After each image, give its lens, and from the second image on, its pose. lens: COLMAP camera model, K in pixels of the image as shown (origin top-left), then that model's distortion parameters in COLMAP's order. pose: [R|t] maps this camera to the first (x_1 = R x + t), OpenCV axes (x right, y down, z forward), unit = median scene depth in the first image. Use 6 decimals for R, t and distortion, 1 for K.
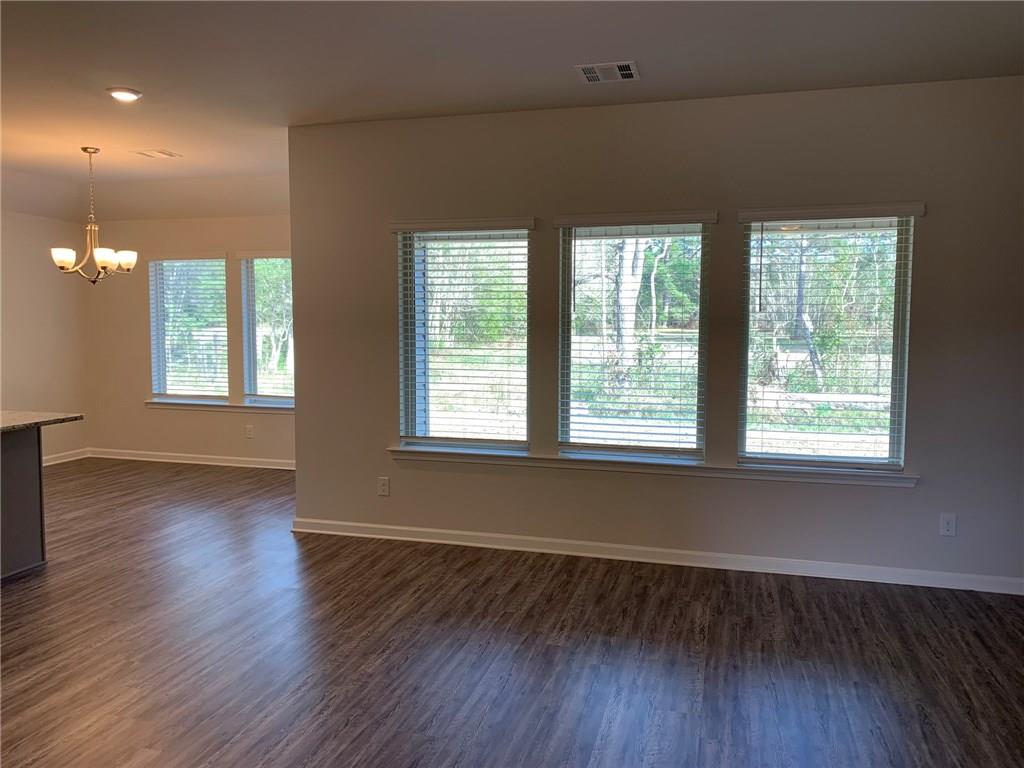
lens RADIAL K [[784.1, 0, 513.8], [0, 784.1, 374.6], [0, 0, 1]] dist [0.052036, -0.074334]
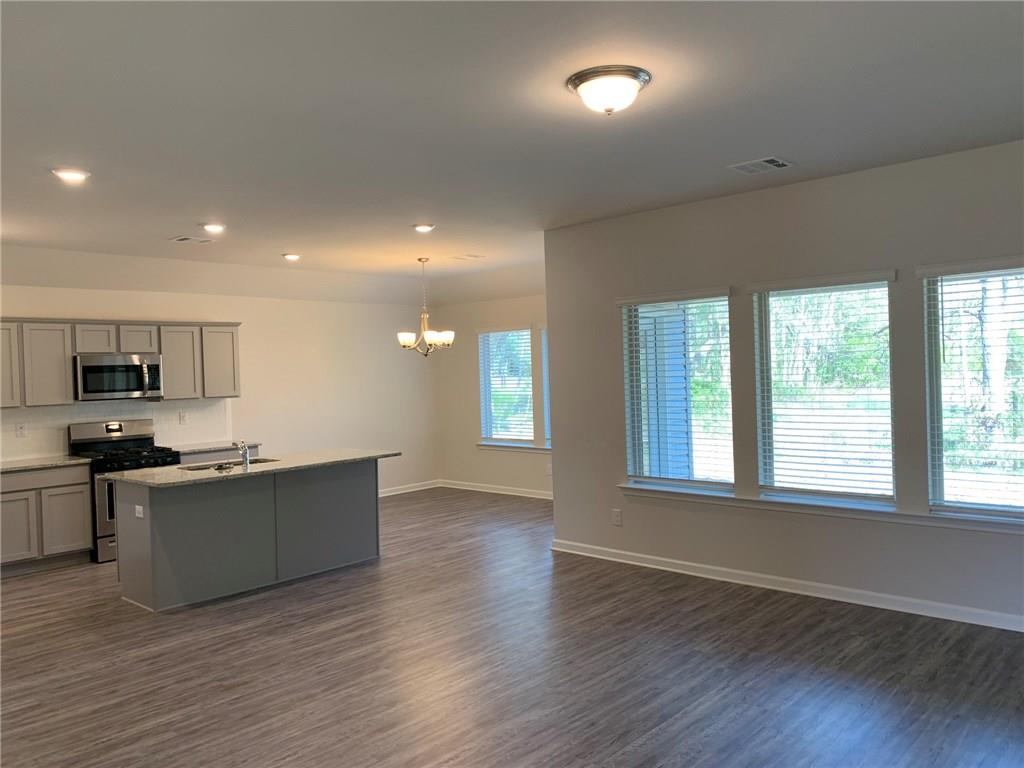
lens RADIAL K [[784.1, 0, 513.8], [0, 784.1, 374.6], [0, 0, 1]] dist [0.052036, -0.074334]
pose [[0.890739, -0.028984, -0.453591, 0.263802], [0.002057, 0.998212, -0.059744, -0.003383], [0.454511, 0.052284, 0.889205, -0.158540]]
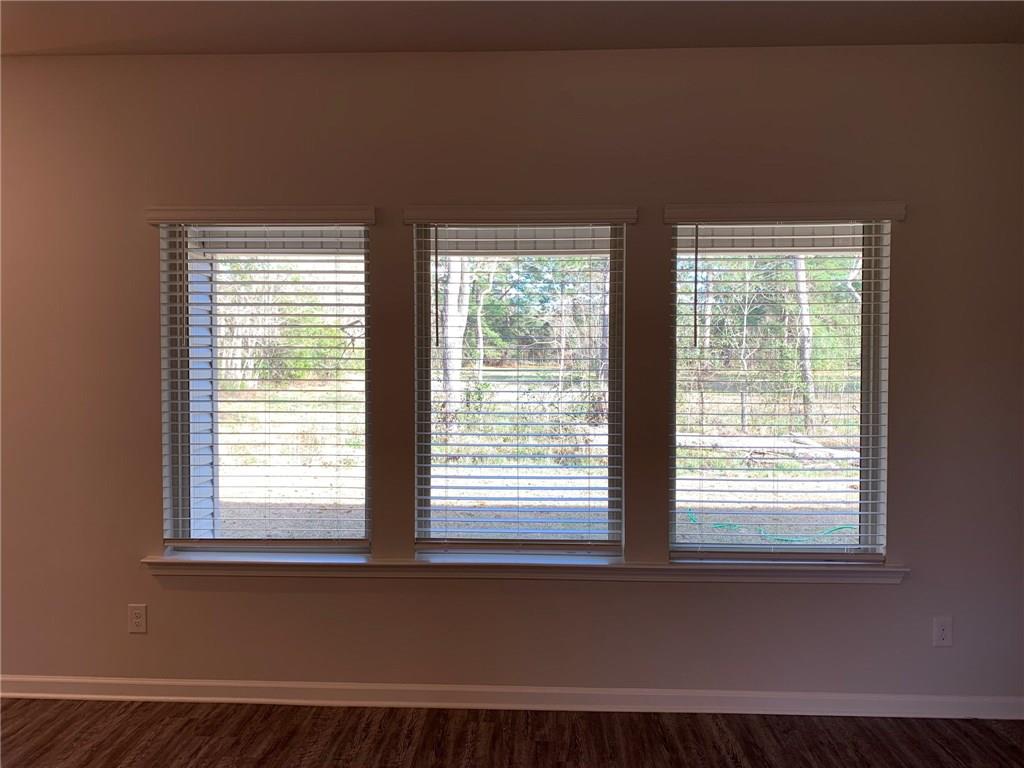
lens RADIAL K [[798.1, 0, 508.1], [0, 798.1, 380.6], [0, 0, 1]] dist [0.002520, -0.006552]
pose [[0.974184, -0.007498, 0.225630, -0.018221], [0.016720, 0.999100, -0.038989, -0.022428], [-0.225135, 0.041755, 0.973433, 0.315865]]
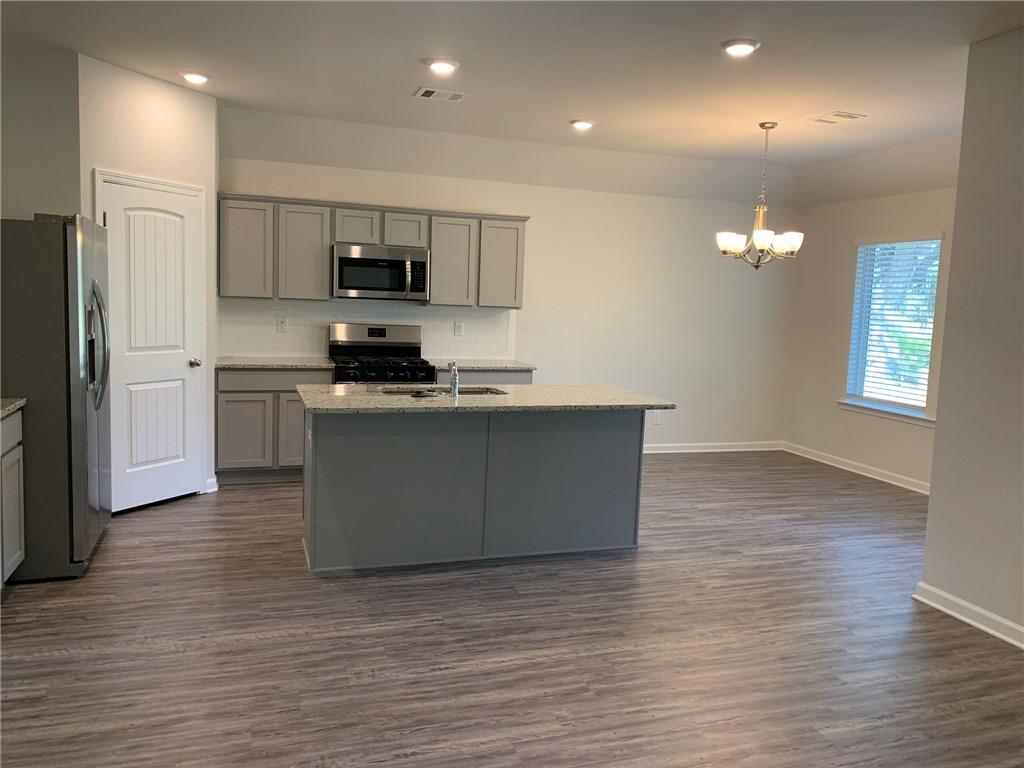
lens RADIAL K [[784.1, 0, 513.8], [0, 784.1, 374.6], [0, 0, 1]] dist [0.052036, -0.074334]
pose [[0.563670, 0.099133, -0.820030, 0.107038], [-0.095864, 0.993914, 0.054260, -0.016224], [0.820419, 0.048026, 0.569743, 0.289189]]
